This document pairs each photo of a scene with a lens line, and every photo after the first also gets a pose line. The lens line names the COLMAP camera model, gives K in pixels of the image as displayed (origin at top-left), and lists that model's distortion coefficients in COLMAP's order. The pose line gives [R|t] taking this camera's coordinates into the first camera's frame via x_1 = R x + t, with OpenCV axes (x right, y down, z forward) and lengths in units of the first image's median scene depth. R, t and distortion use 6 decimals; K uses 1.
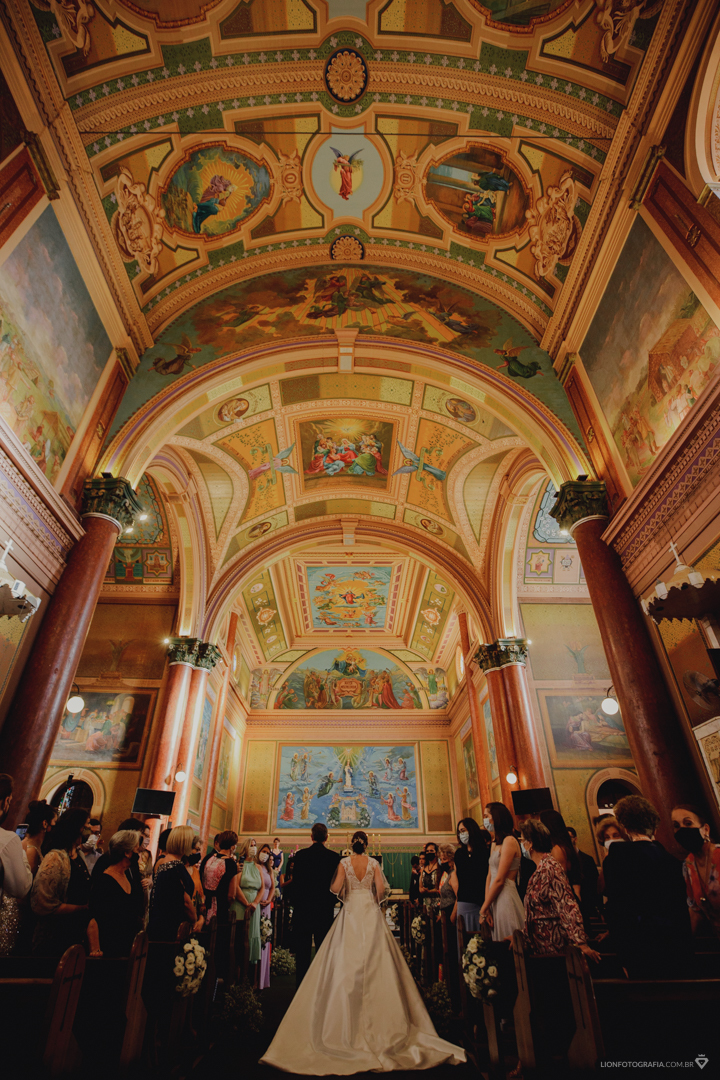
lens RADIAL K [[494.2, 0, 355.2], [0, 494.2, 555.9], [0, 0, 1]] dist [-0.040963, 0.011981]
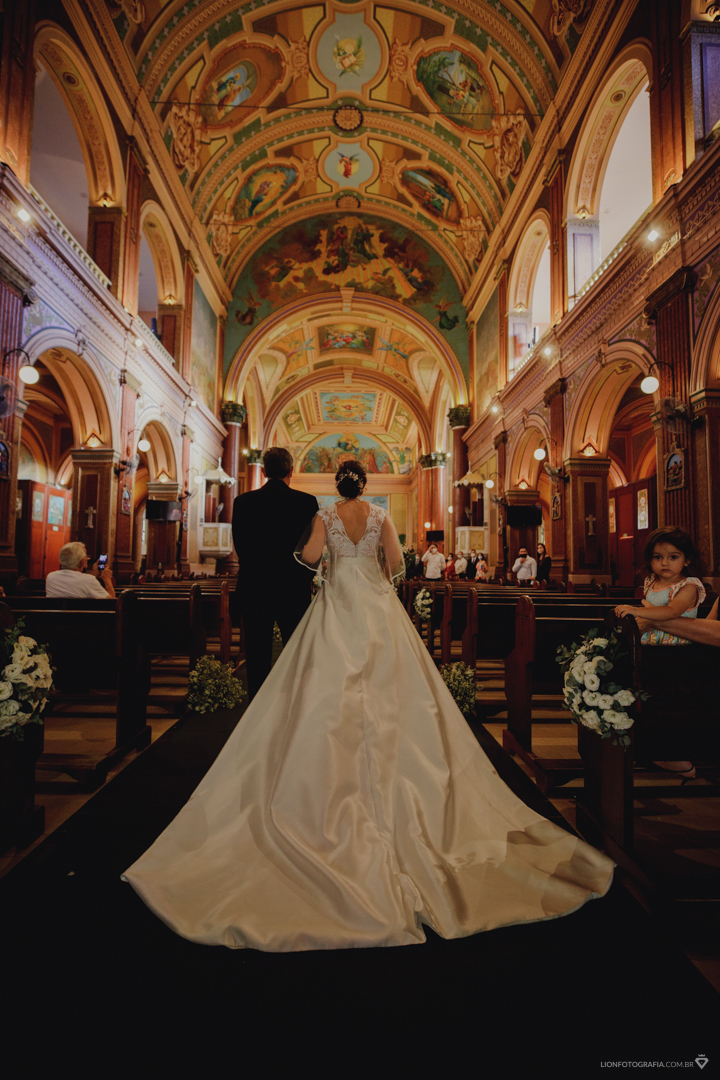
lens RADIAL K [[494.2, 0, 355.2], [0, 494.2, 555.9], [0, 0, 1]] dist [-0.040963, 0.011981]
pose [[0.999891, 0.013232, 0.006591, 0.009218], [-0.014703, 0.843983, 0.536168, -0.524096], [0.001532, -0.536207, 0.844085, -0.790038]]
